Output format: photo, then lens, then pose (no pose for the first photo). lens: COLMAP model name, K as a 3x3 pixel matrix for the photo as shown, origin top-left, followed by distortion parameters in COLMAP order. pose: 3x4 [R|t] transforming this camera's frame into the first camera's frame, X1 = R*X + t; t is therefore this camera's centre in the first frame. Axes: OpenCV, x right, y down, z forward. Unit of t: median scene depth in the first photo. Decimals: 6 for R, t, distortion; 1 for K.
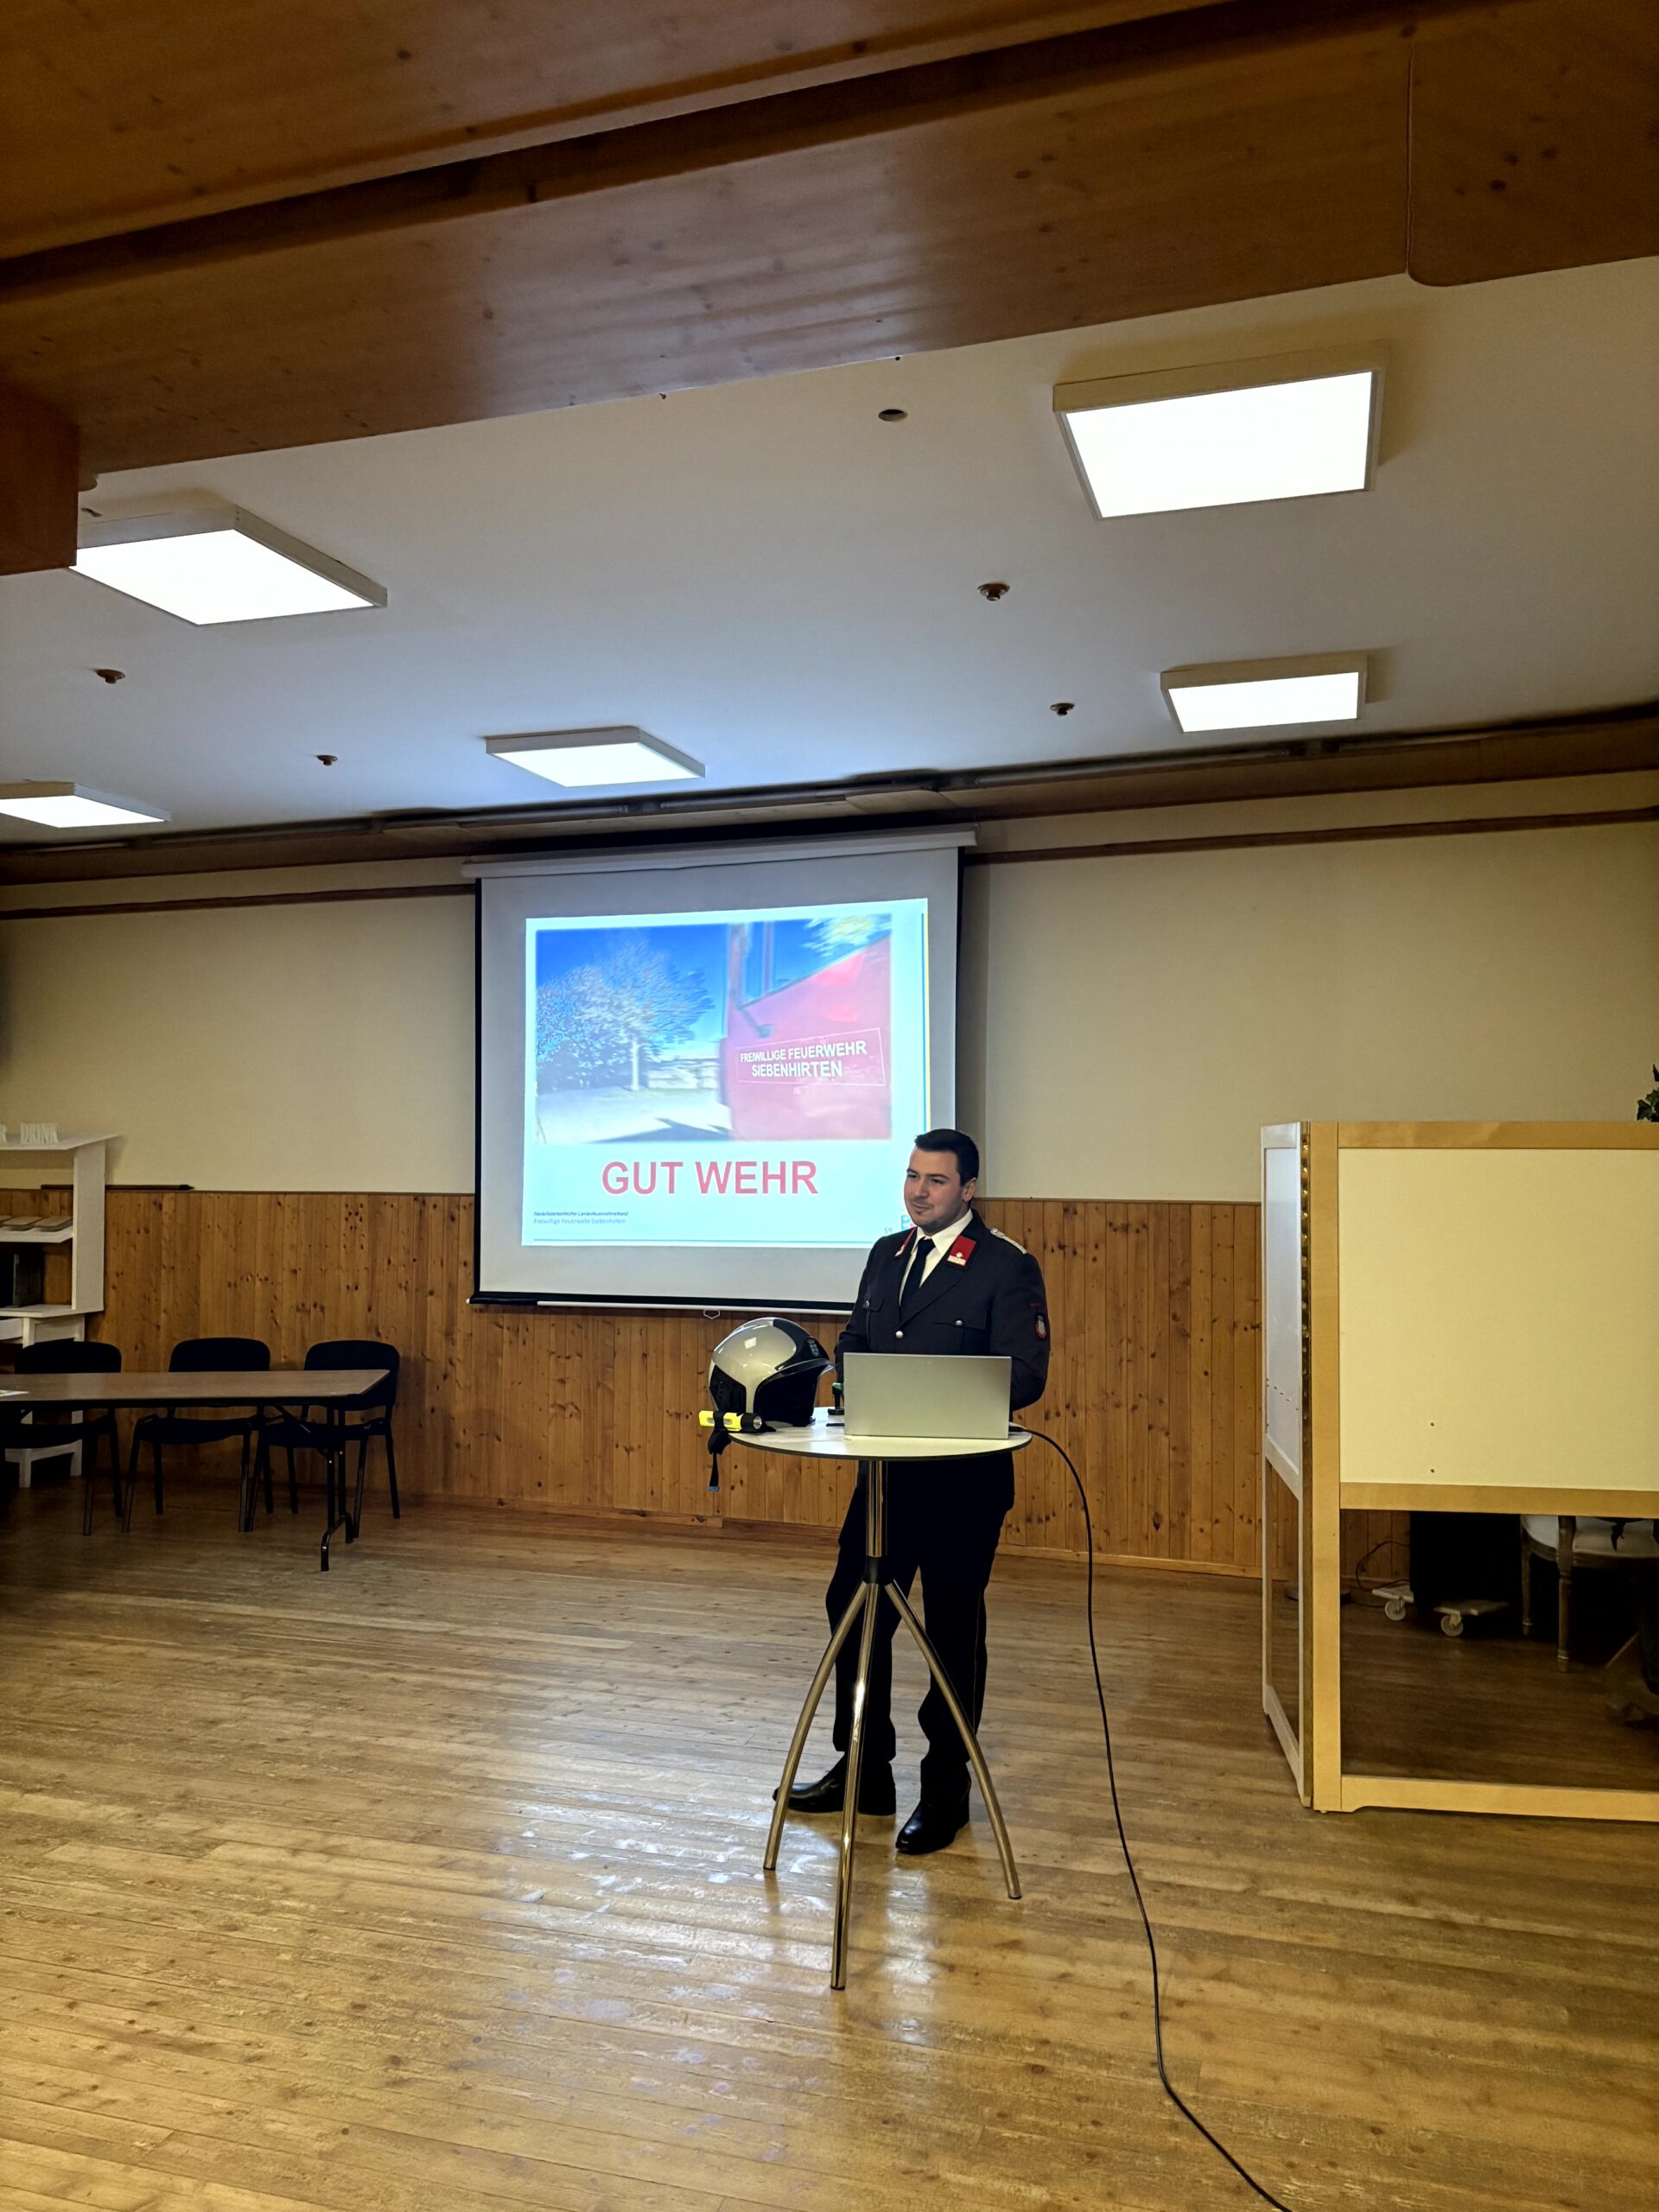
lens RADIAL K [[1668.2, 0, 822.0], [0, 1668.2, 1107.5], [0, 0, 1]] dist [0.052986, -0.043920]
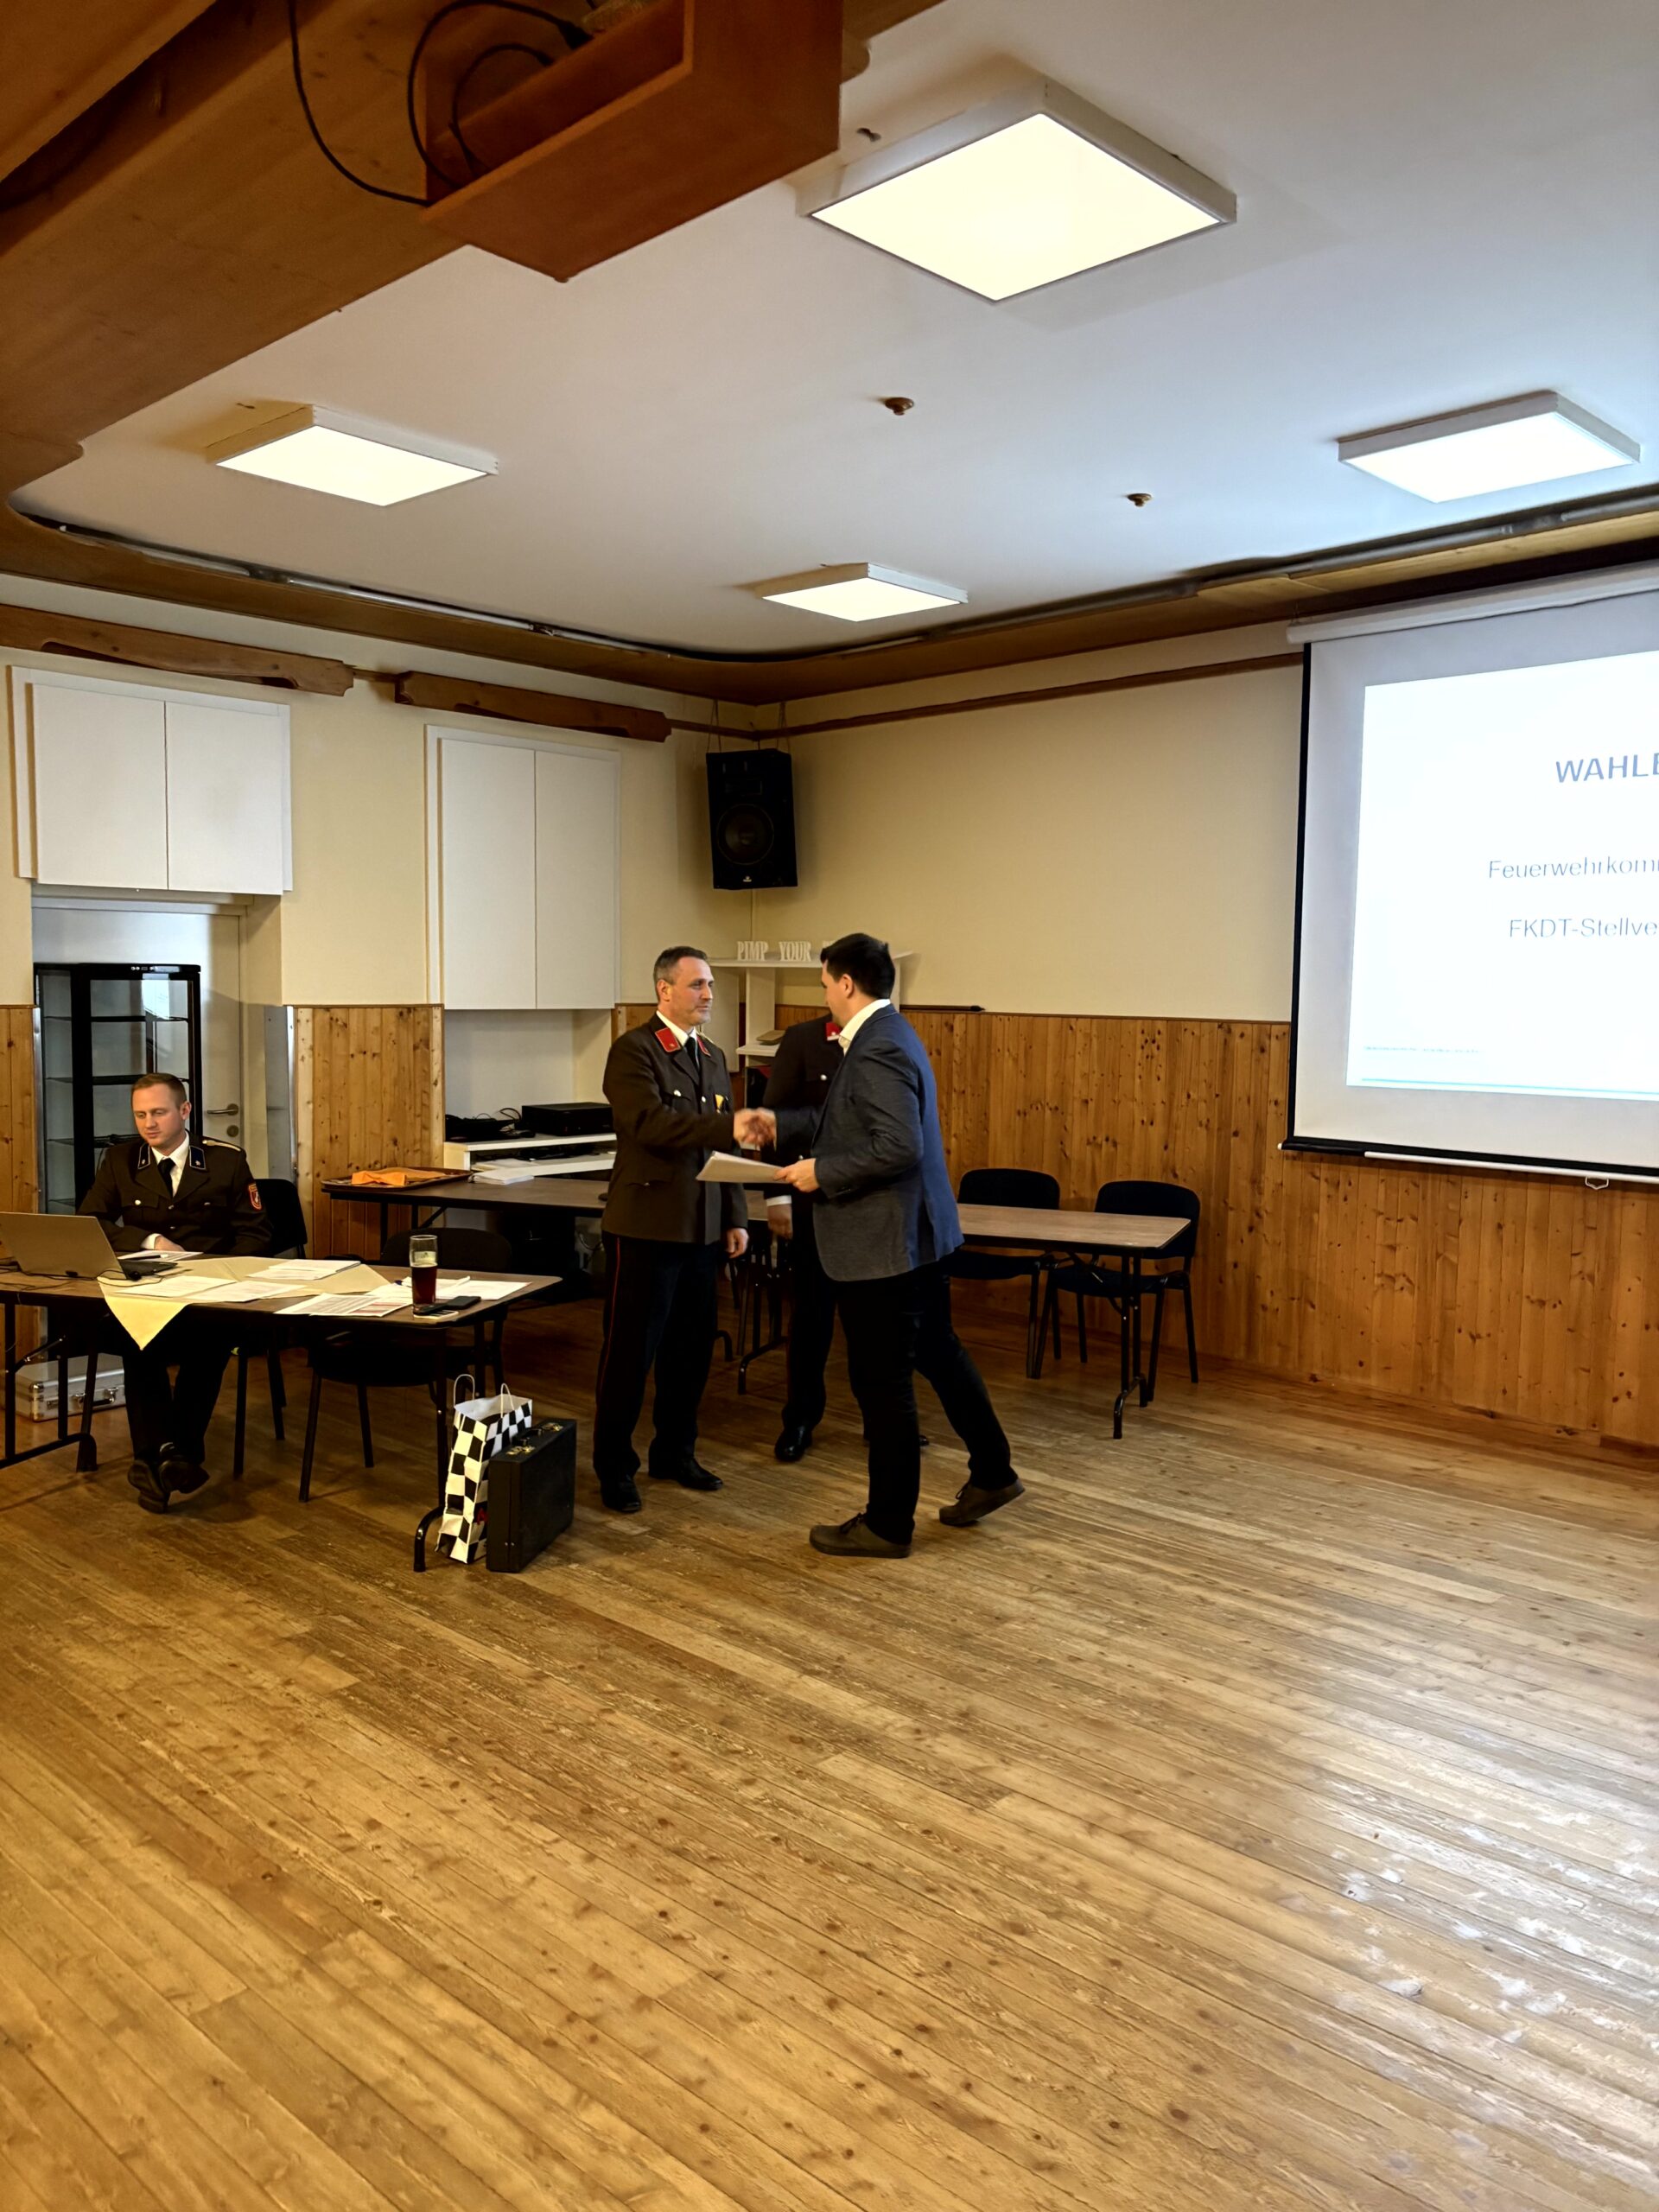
lens RADIAL K [[1668.2, 0, 845.0], [0, 1668.2, 1096.0], [0, 0, 1]] dist [0.052986, -0.043920]
pose [[0.902742, 0.042541, -0.428075, -0.052247], [-0.000913, 0.995286, 0.096983, 0.007469], [0.430182, -0.087159, 0.898525, 0.149979]]
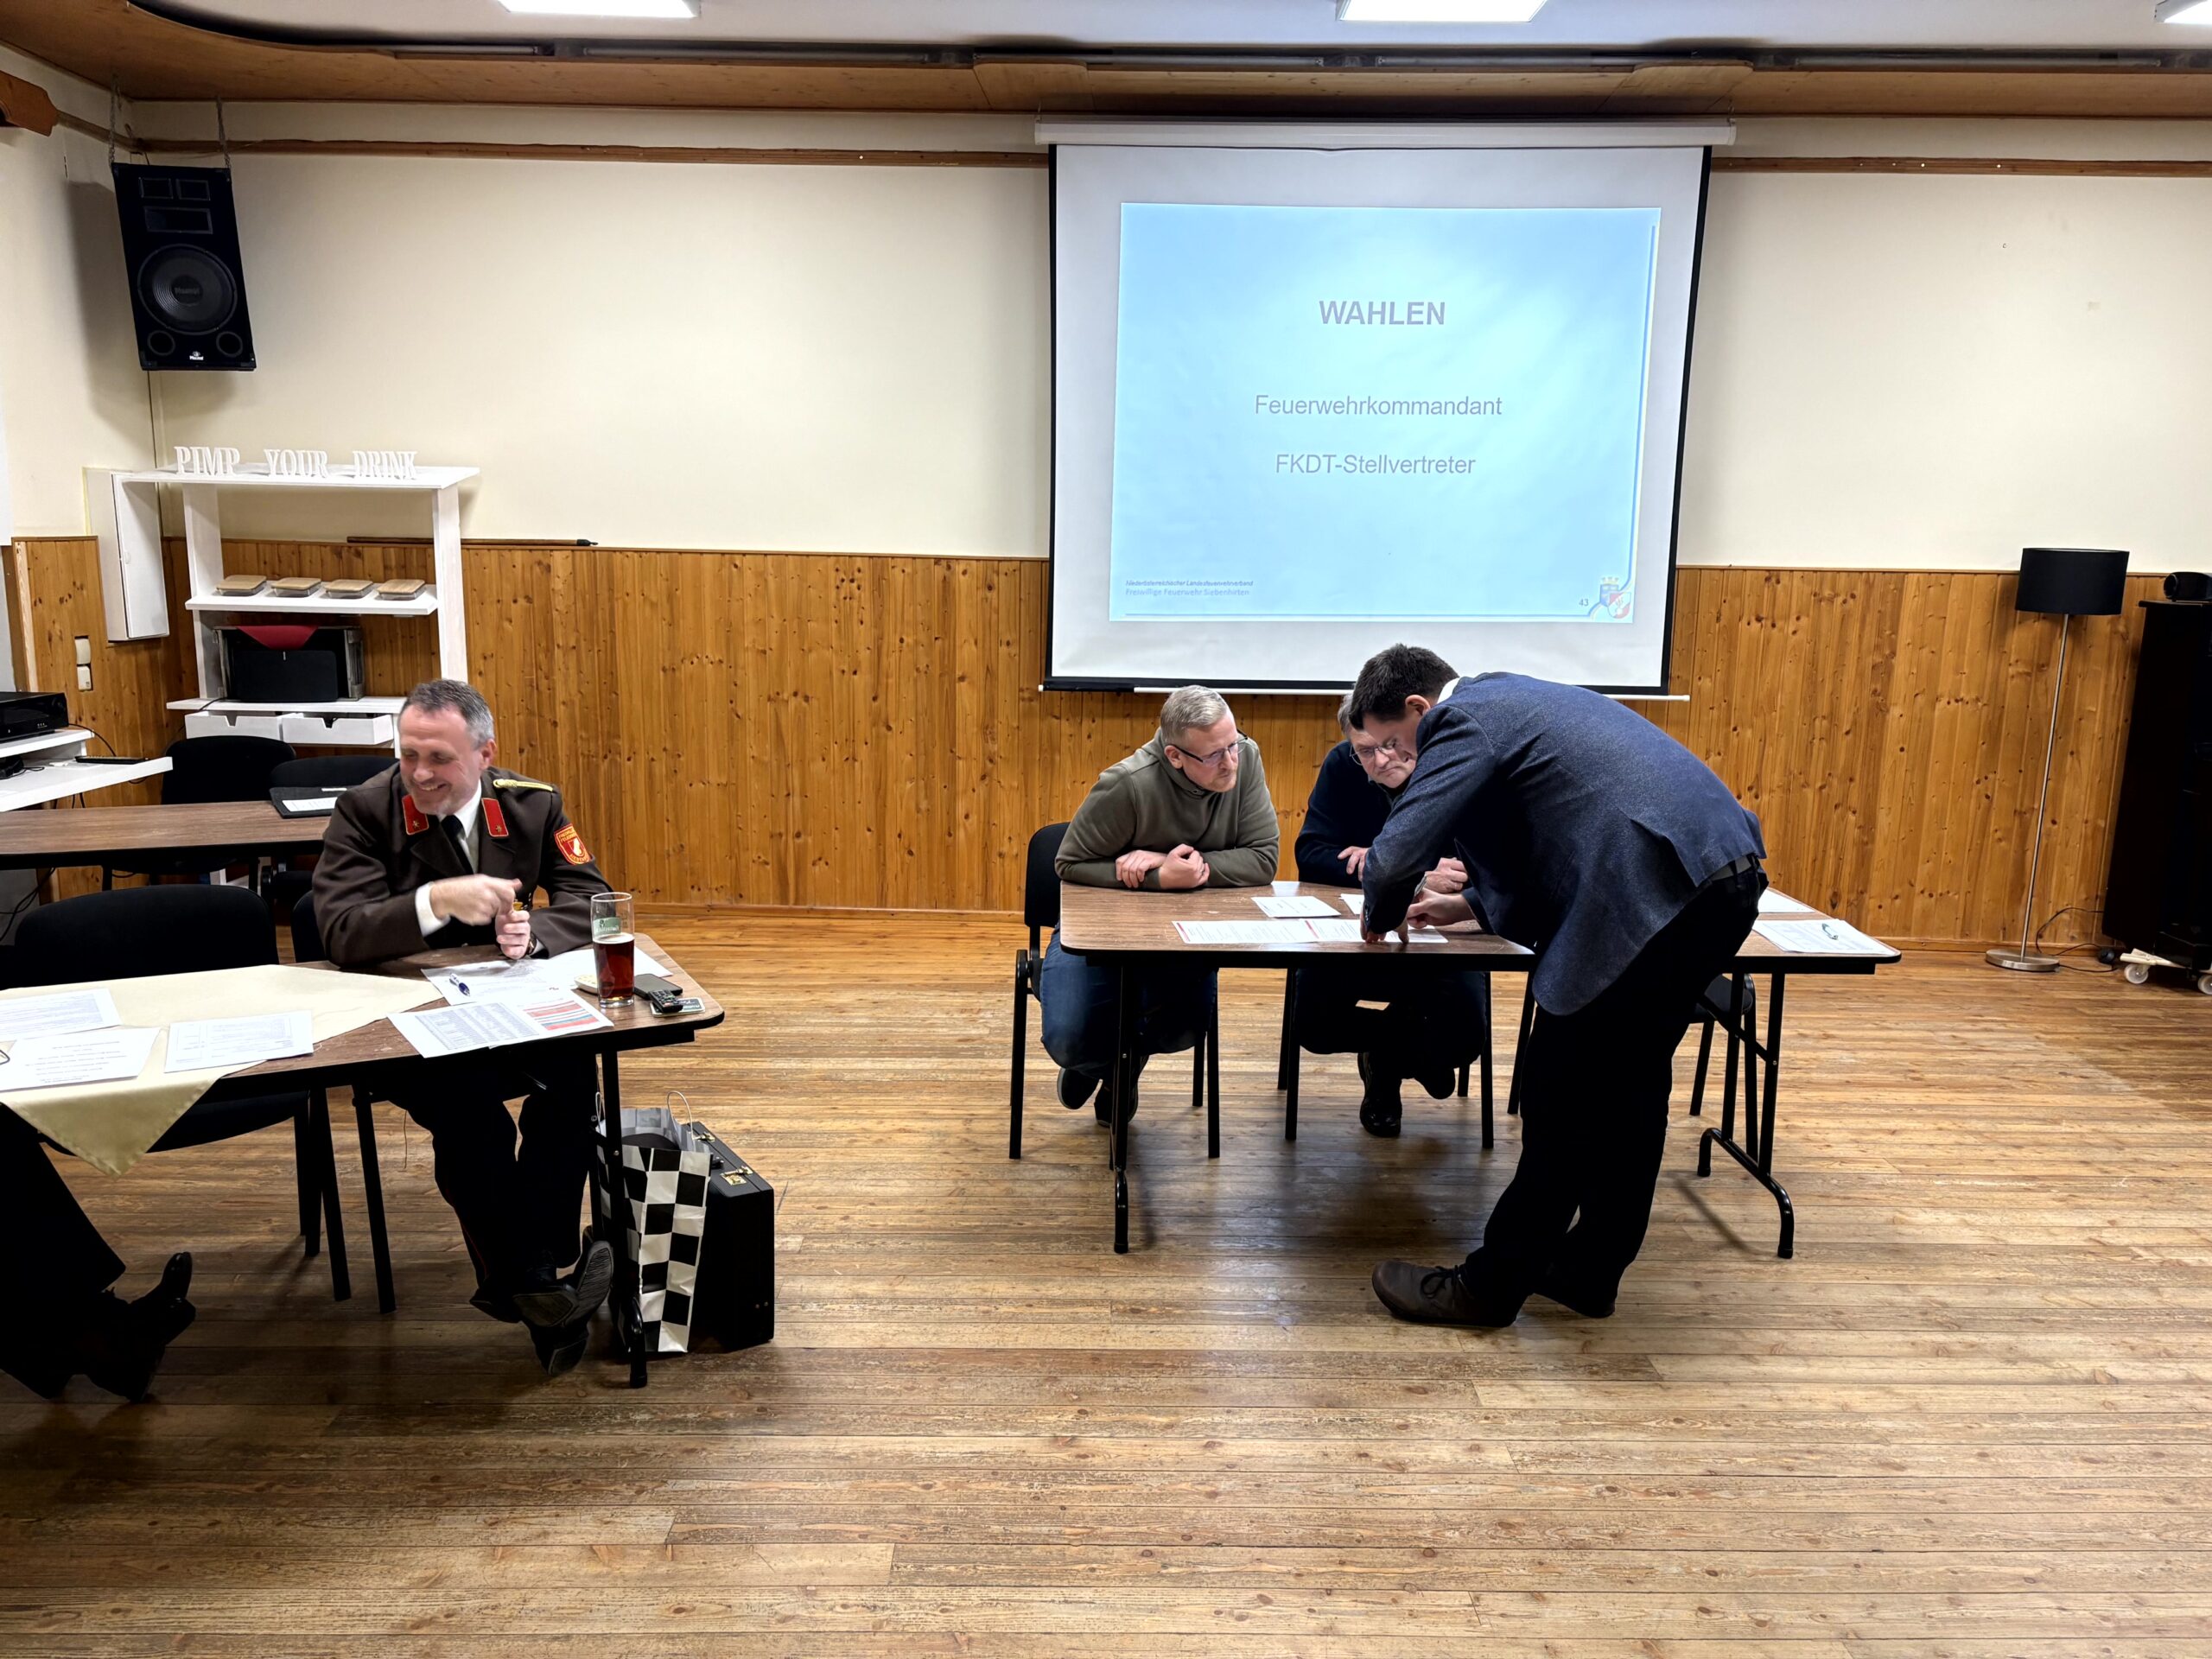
lens RADIAL K [[1668.2, 0, 1111.9], [0, 1668.2, 831.2], [0, 0, 1]] dist [0.052986, -0.043920]
pose [[0.948902, -0.041009, 0.312896, -0.501668], [-0.023803, 0.979395, 0.200548, 0.021290], [-0.314673, -0.197748, 0.928373, 0.232370]]
